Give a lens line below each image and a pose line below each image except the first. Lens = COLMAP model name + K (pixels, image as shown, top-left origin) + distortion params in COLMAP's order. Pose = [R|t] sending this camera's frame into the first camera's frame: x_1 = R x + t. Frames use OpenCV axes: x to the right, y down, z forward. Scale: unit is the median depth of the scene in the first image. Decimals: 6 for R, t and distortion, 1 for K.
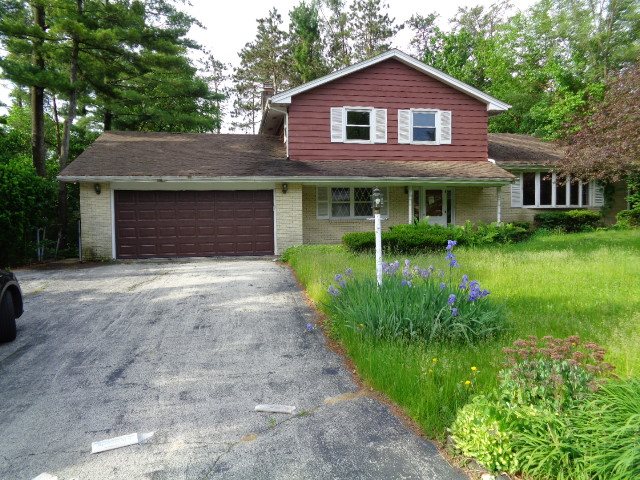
lens RADIAL K [[511.6, 0, 320.0], [0, 511.6, 240.0], [0, 0, 1]] dist [0.061932, -0.001721]
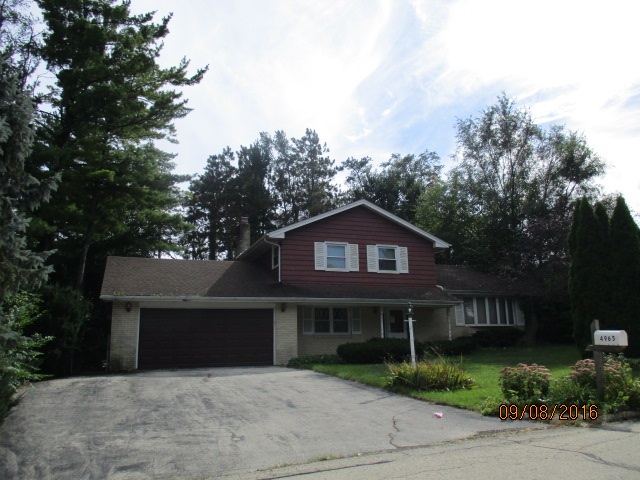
lens RADIAL K [[557.2, 0, 320.0], [0, 557.2, 240.0], [0, 0, 1]] dist [-0.012979, -0.006455]
pose [[0.986511, 0.025994, 0.161617, -0.170746], [0.012068, 0.973075, -0.230175, 0.039555], [-0.163249, 0.229020, 0.959635, -0.257986]]
